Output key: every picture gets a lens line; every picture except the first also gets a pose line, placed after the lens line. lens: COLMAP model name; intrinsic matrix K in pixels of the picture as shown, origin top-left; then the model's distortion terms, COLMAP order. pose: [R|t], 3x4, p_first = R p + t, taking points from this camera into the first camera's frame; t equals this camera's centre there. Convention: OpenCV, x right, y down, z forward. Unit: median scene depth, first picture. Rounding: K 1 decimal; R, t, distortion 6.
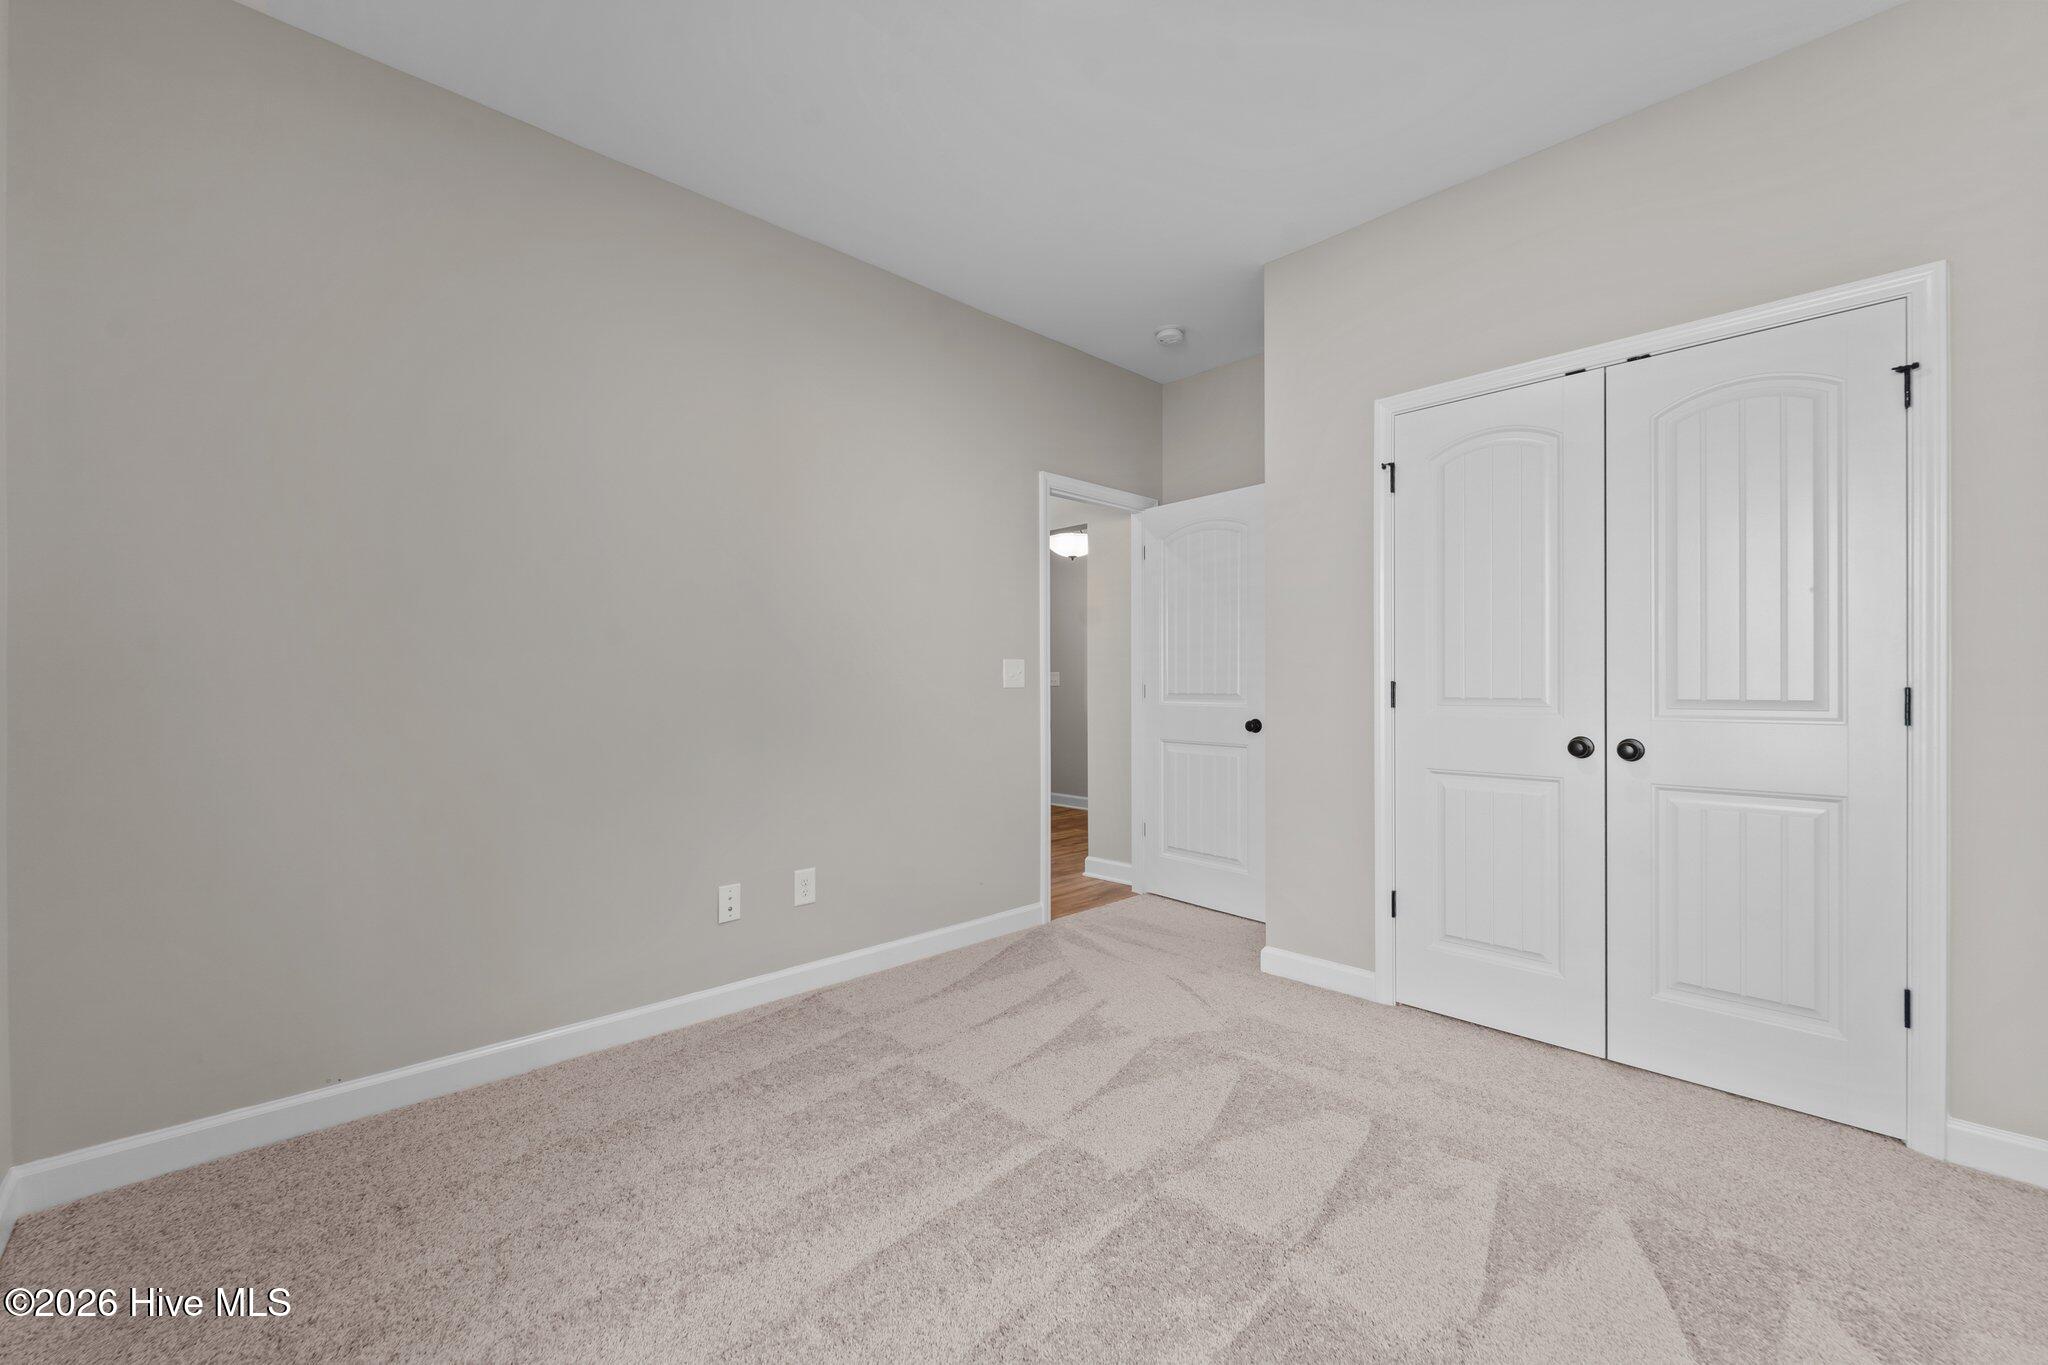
lens RADIAL K [[833.6, 0, 1024.0], [0, 833.6, 682.1], [0, 0, 1]] dist [-0.002943, -0.000522]
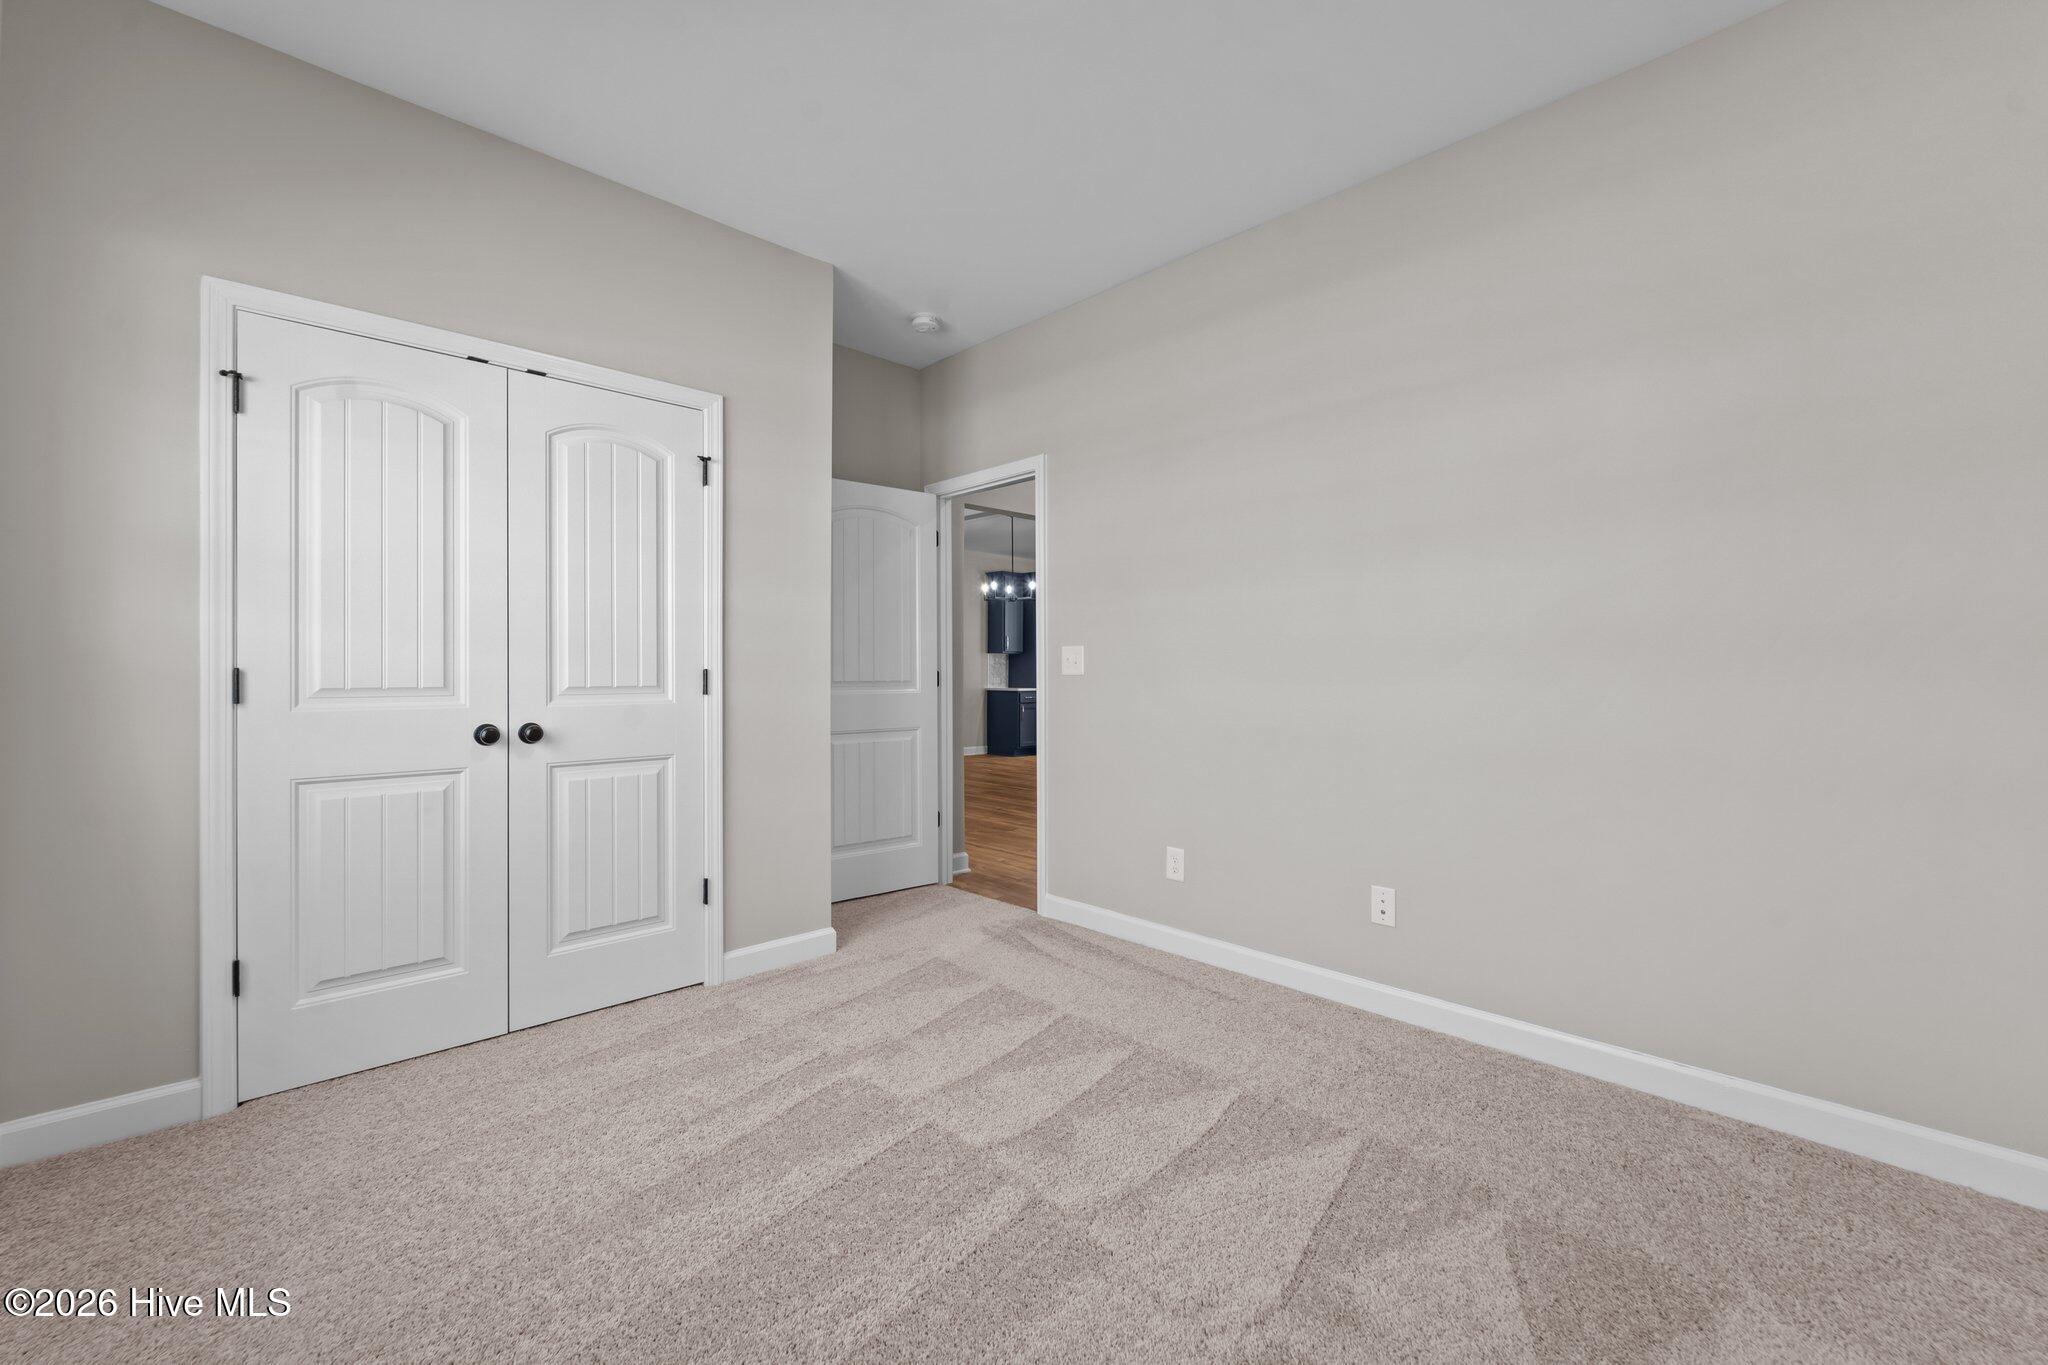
lens RADIAL K [[833.6, 0, 1024.0], [0, 833.6, 677.1], [0, 0, 1]] dist [-0.002943, -0.000522]
pose [[0.002240, -0.004895, 0.999986, -0.343384], [-0.001327, 0.999987, 0.004898, 0.001584], [-0.999997, -0.001338, 0.002234, 0.352485]]
